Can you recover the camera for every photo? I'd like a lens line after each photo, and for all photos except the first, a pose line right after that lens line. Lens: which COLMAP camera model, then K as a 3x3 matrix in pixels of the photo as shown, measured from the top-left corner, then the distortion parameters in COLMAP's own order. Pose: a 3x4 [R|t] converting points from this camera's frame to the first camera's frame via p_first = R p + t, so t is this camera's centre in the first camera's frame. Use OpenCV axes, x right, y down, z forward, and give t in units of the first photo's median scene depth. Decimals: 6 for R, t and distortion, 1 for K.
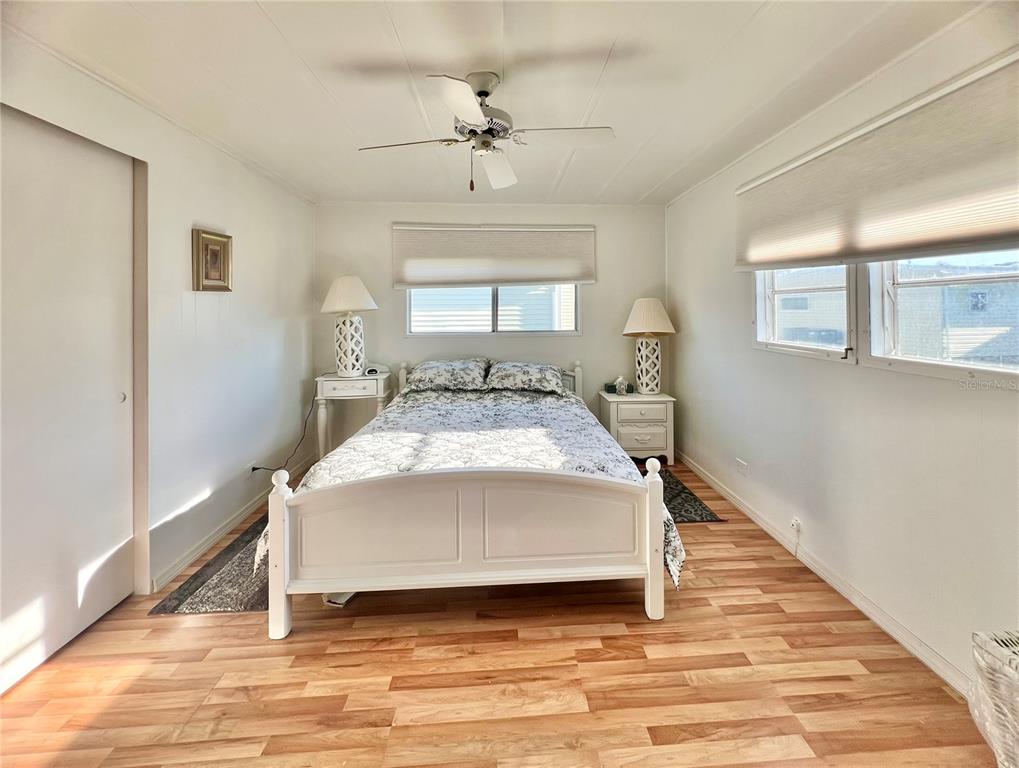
lens RADIAL K [[434.9, 0, 509.5], [0, 434.9, 384.0], [0, 0, 1]] dist [-0.000329, 0.000520]
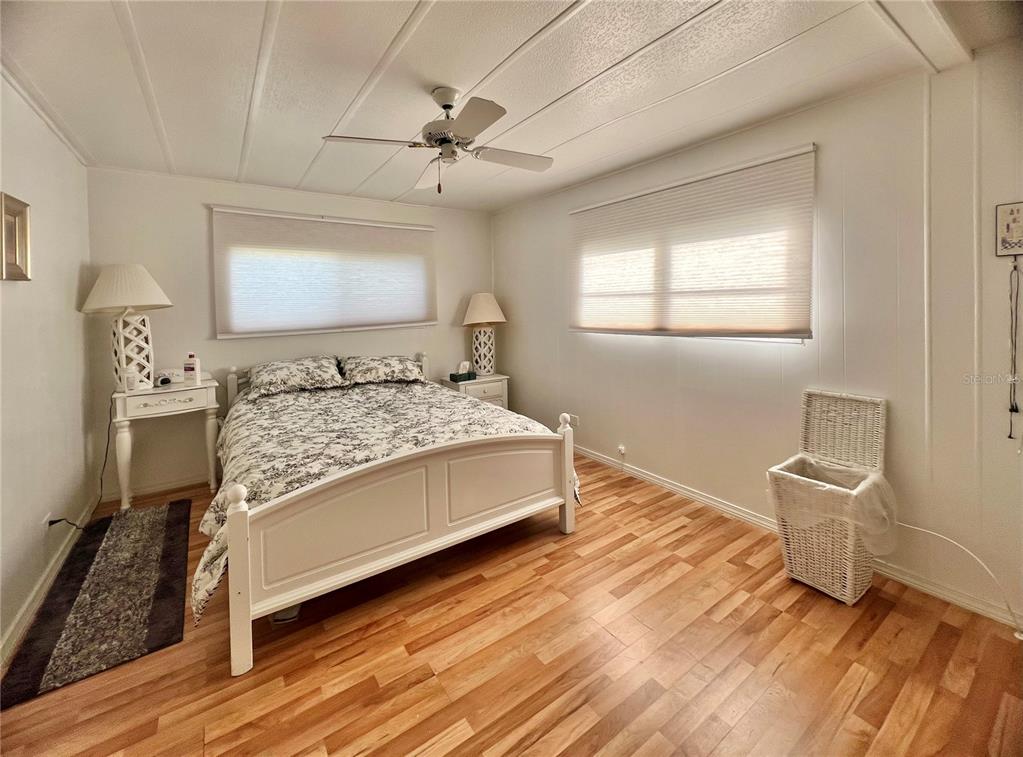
lens RADIAL K [[416.1, 0, 510.9], [0, 416.1, 392.5], [0, 0, 1]] dist [0.000804, 0.000065]
pose [[0.857506, -0.116284, 0.501160, -0.407734], [0.098440, 0.993209, 0.062019, 0.012650], [-0.504969, -0.003847, 0.863129, -0.014789]]
